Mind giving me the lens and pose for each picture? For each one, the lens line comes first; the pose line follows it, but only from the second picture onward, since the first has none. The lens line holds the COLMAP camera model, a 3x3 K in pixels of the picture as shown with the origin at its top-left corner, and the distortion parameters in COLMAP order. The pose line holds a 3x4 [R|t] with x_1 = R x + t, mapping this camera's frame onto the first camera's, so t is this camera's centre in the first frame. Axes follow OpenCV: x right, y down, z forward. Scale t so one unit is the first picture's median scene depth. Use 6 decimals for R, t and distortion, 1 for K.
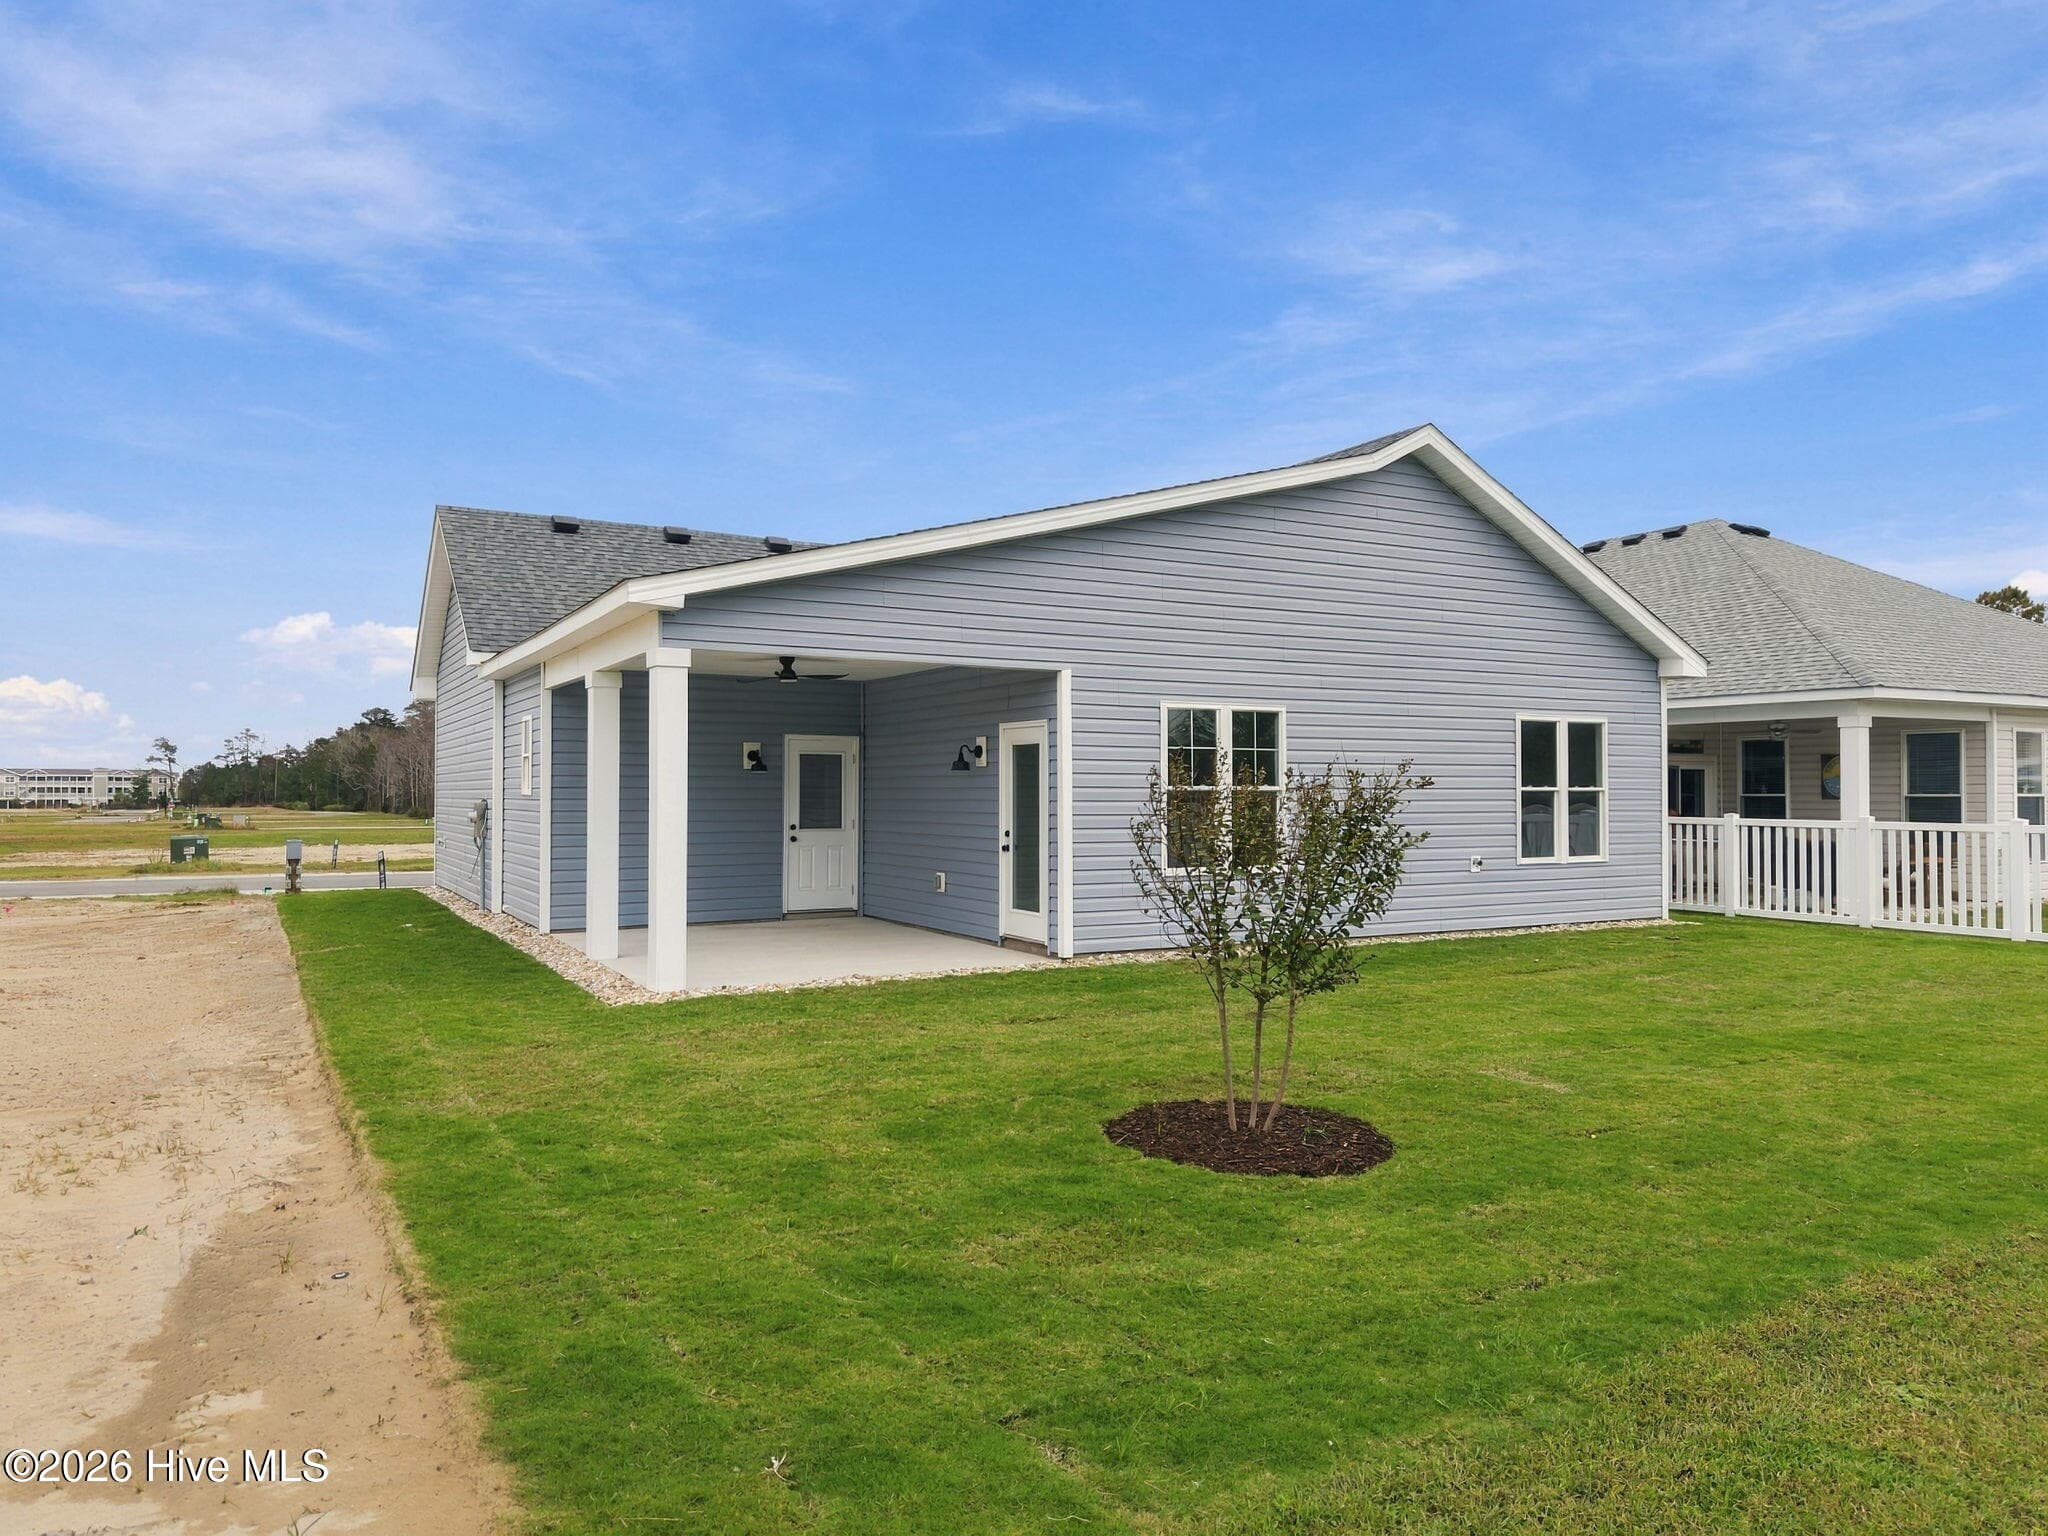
lens RADIAL K [[1377.6, 0, 1024.0], [0, 1377.6, 768.0], [0, 0, 1]] dist [0.079237, -0.091316]
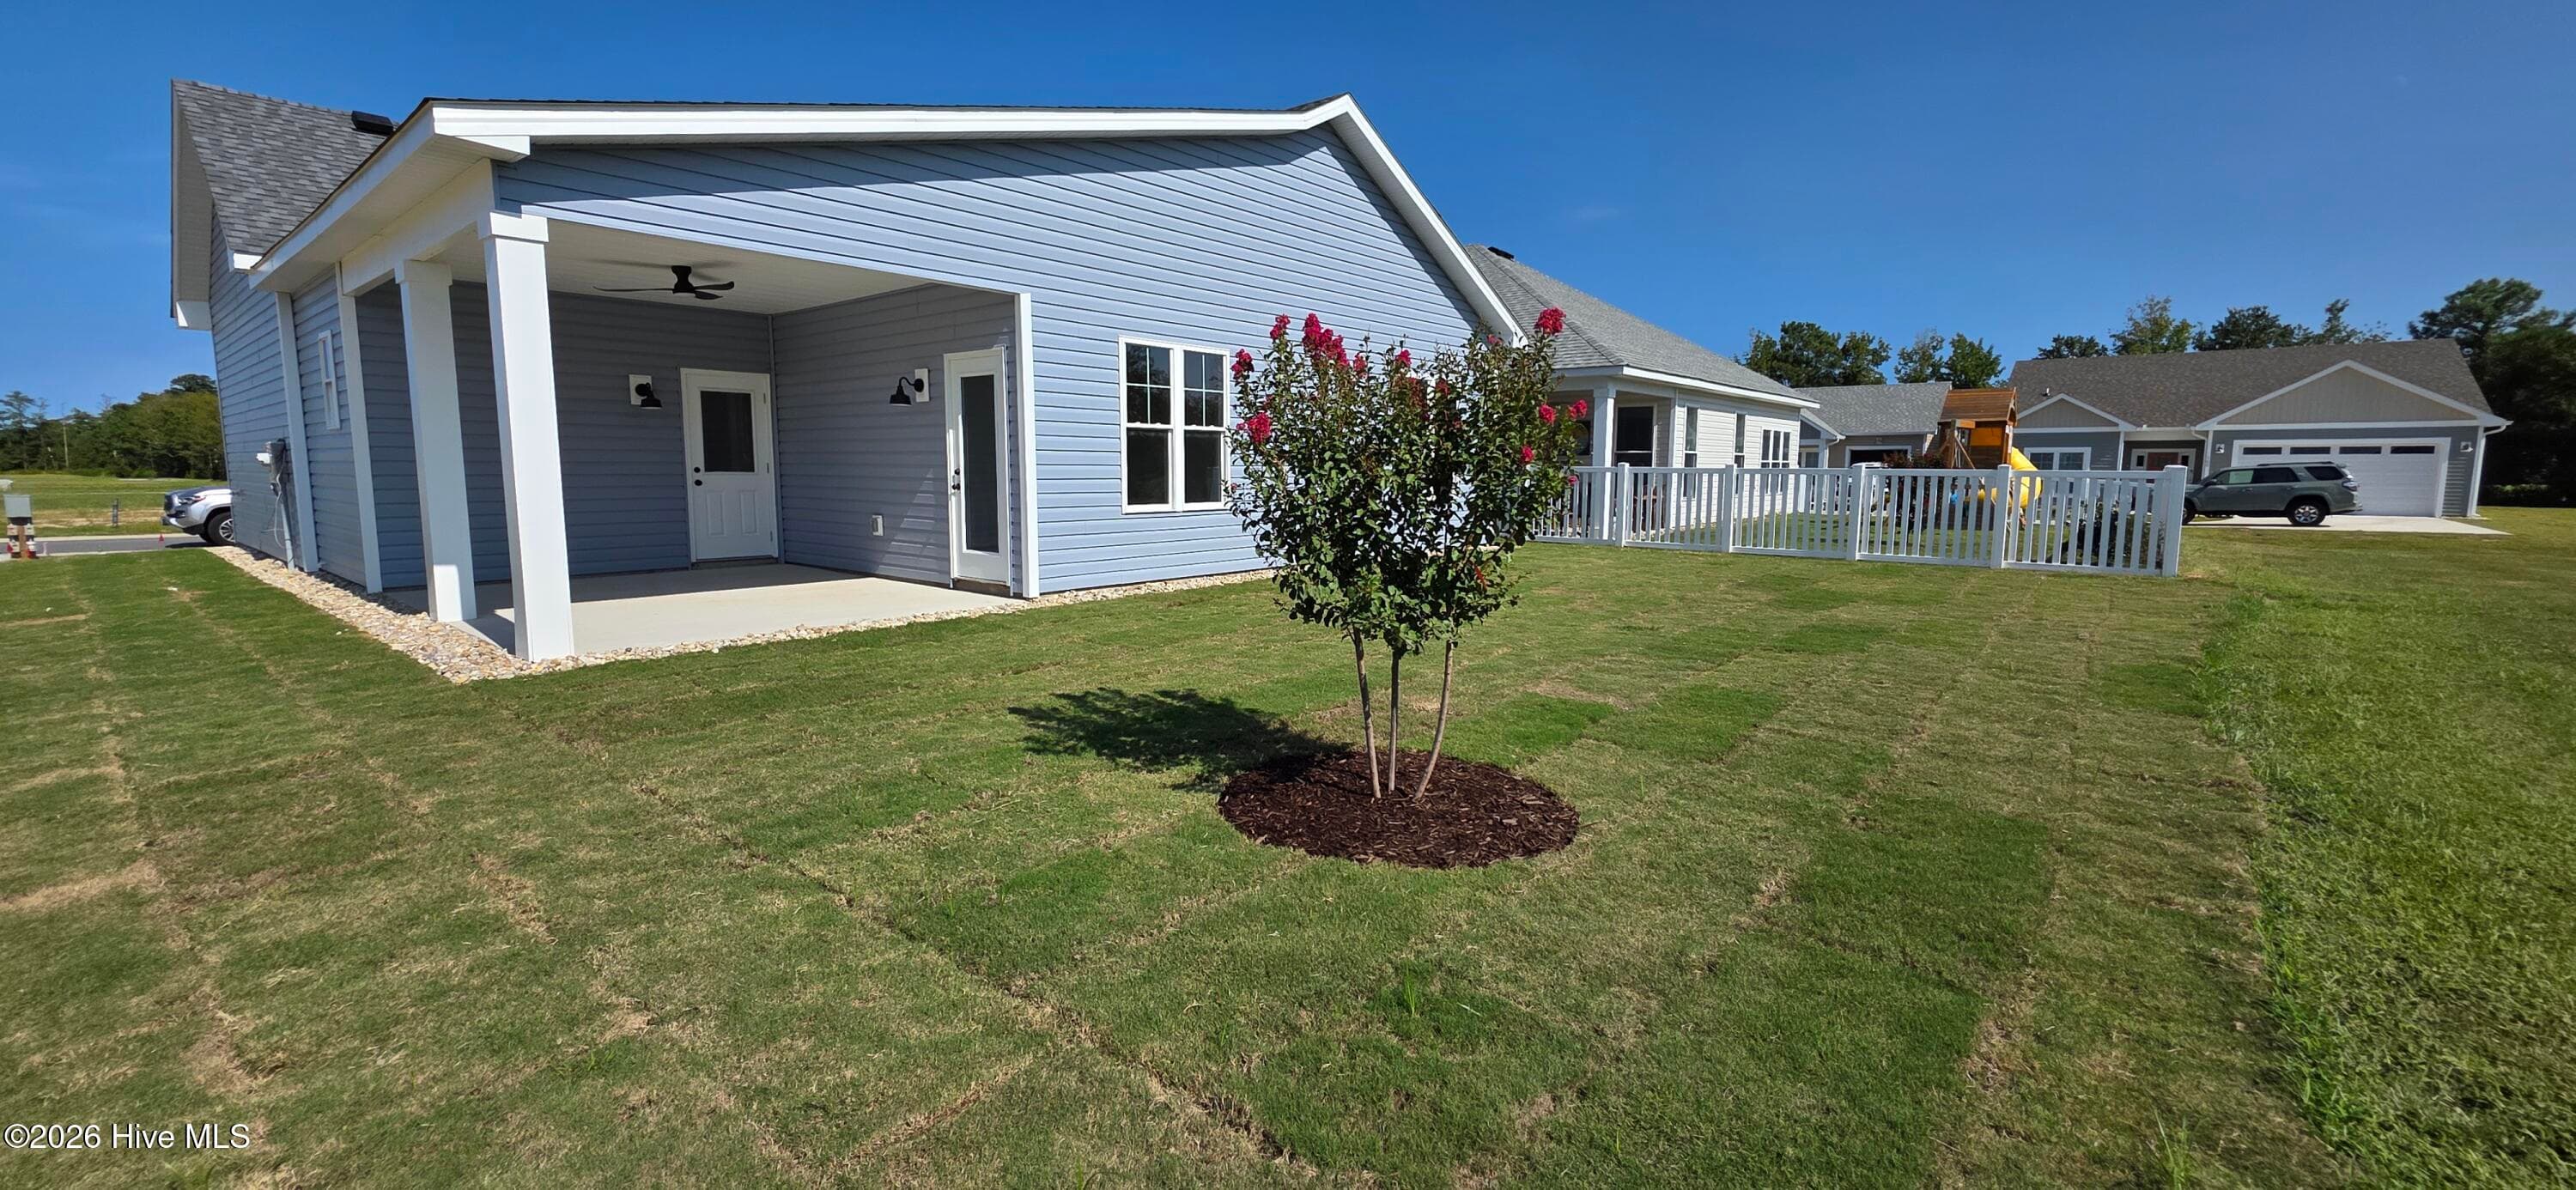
lens RADIAL K [[1029.8, 0, 1288.0], [0, 1029.8, 595.0], [0, 0, 1]] dist [0.000284, 0.000043]
pose [[0.932450, -0.042601, 0.358780, -0.057459], [-0.009118, 0.989933, 0.141240, 0.028542], [-0.361185, -0.134970, 0.922675, 0.239457]]
